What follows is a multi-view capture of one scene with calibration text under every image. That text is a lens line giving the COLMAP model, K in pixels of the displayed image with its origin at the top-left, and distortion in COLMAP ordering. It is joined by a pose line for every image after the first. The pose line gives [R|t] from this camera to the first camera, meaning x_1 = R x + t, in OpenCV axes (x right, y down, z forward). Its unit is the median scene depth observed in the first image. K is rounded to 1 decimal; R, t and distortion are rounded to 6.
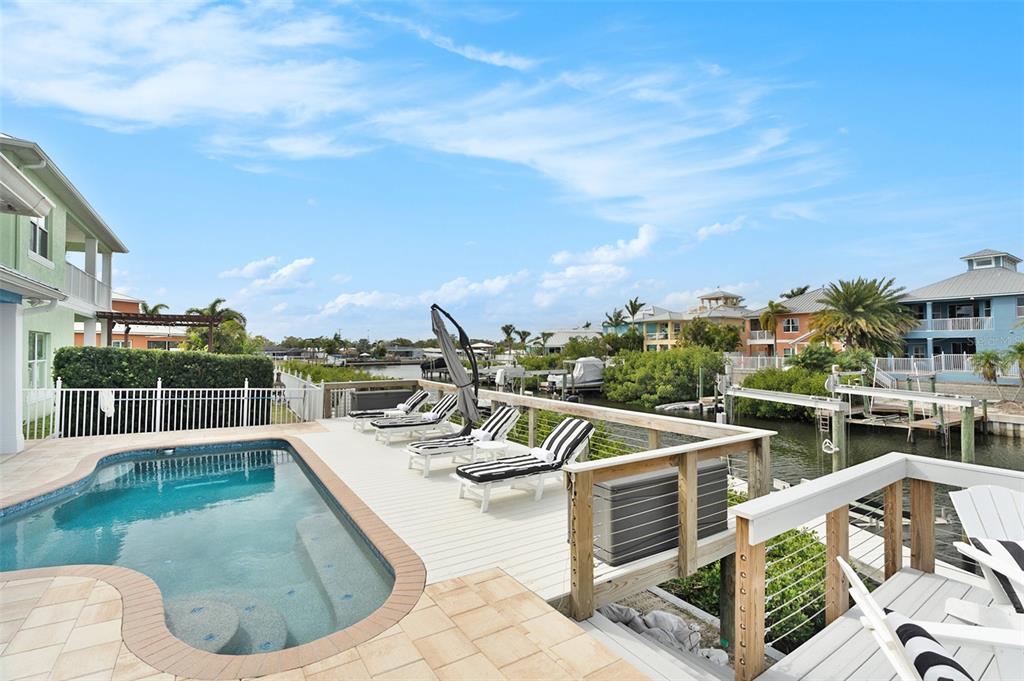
lens RADIAL K [[482.1, 0, 510.3], [0, 482.1, 332.8], [0, 0, 1]] dist [-0.057747, 0.009303]
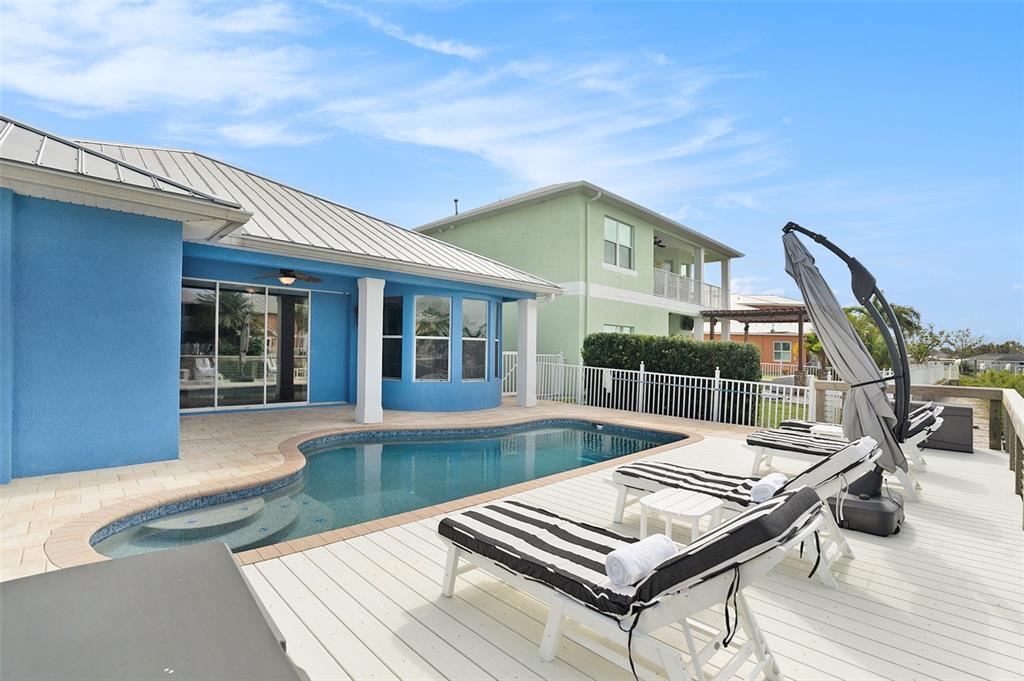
lens RADIAL K [[465.5, 0, 513.0], [0, 465.5, 345.3], [0, 0, 1]] dist [-0.046519, 0.000926]
pose [[0.192270, -0.005411, -0.981327, 0.206233], [0.010296, 0.999941, -0.003496, 0.055140], [0.981288, -0.009431, 0.192314, 0.466967]]
